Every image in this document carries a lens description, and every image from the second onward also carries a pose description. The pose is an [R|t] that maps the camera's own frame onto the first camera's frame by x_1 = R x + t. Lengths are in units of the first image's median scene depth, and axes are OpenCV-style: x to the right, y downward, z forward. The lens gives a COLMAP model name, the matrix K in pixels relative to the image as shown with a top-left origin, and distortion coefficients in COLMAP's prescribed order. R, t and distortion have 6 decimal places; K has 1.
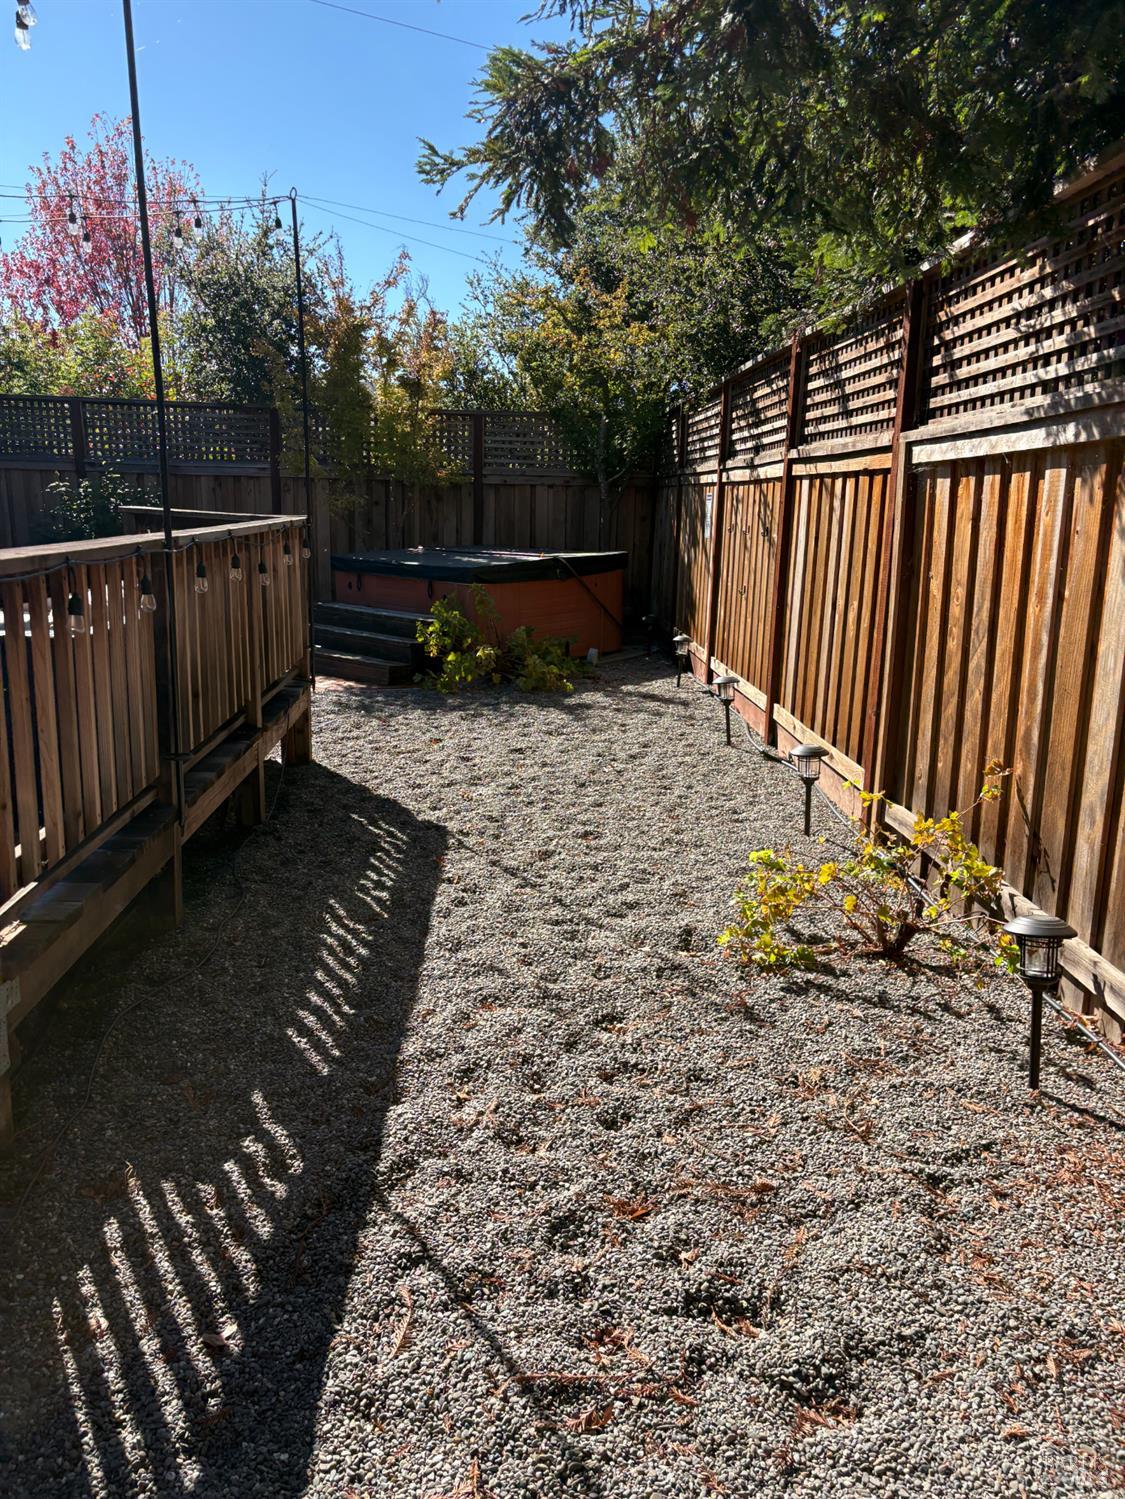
lens RADIAL K [[1142.2, 0, 554.4], [0, 1142.2, 737.7], [0, 0, 1]] dist [0.061744, -0.047446]
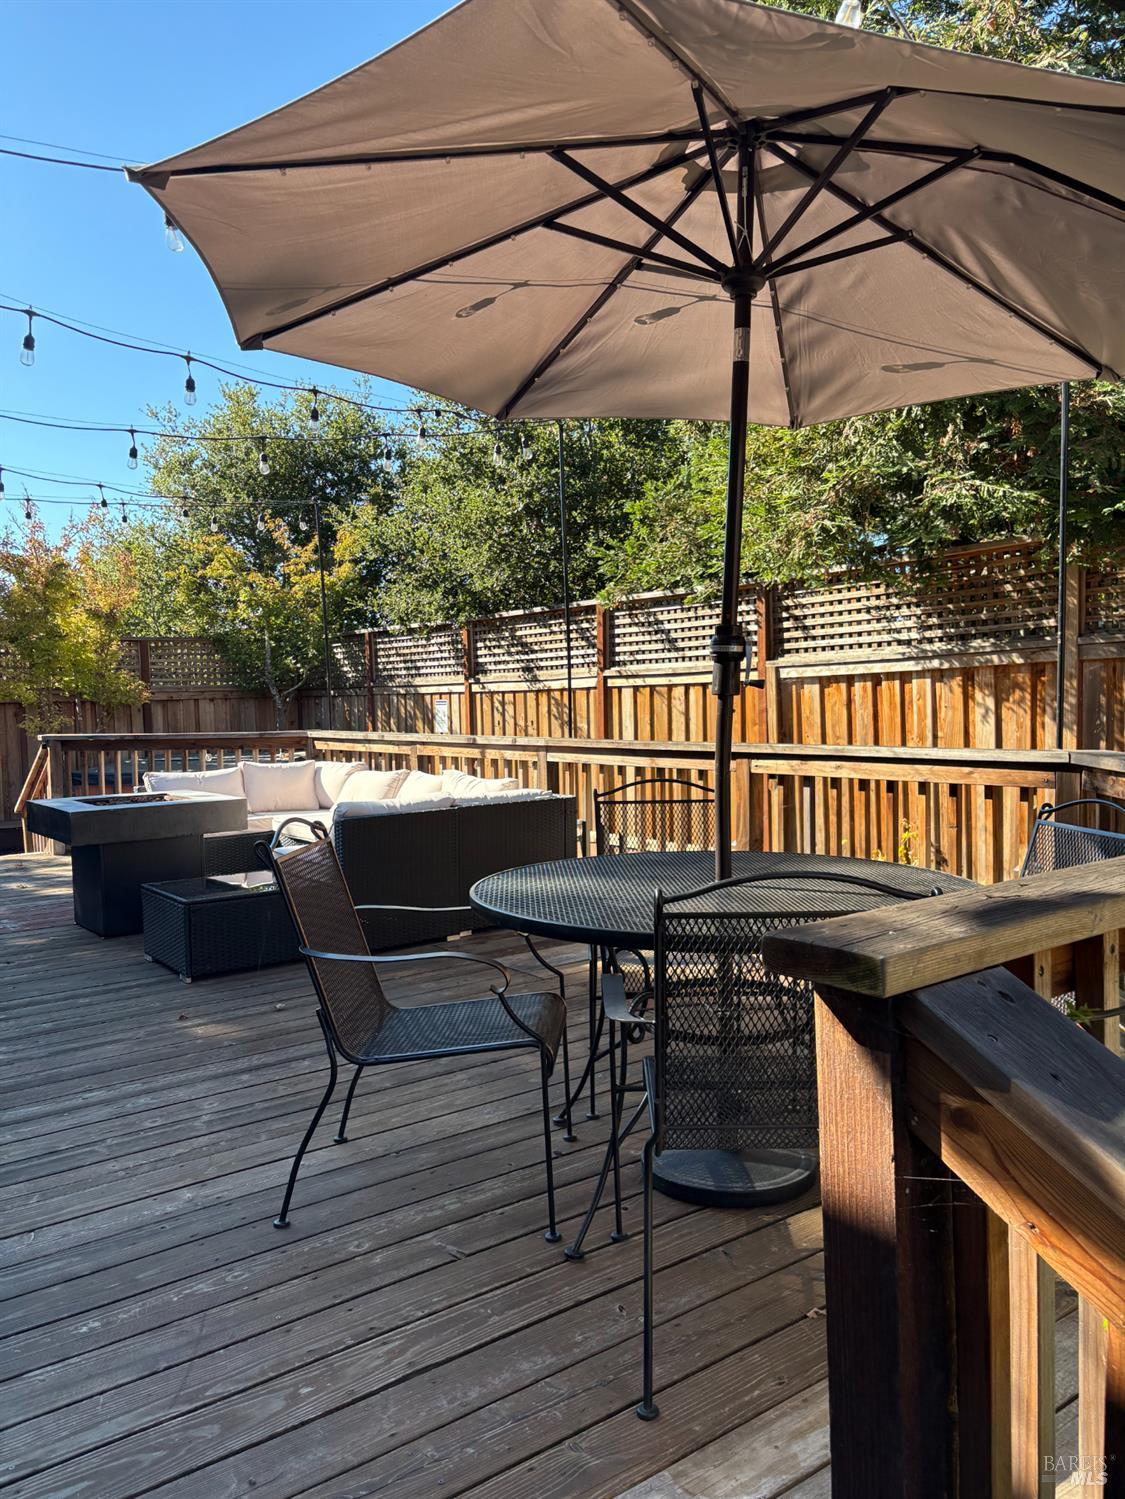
lens RADIAL K [[1142.2, 0, 565.6], [0, 1142.2, 754.1], [0, 0, 1]] dist [0.061744, -0.047446]
pose [[0.822752, -0.069799, 0.564098, -0.712091], [0.159103, 0.981040, -0.110666, 0.020737], [-0.545678, 0.180801, 0.818258, -0.202523]]
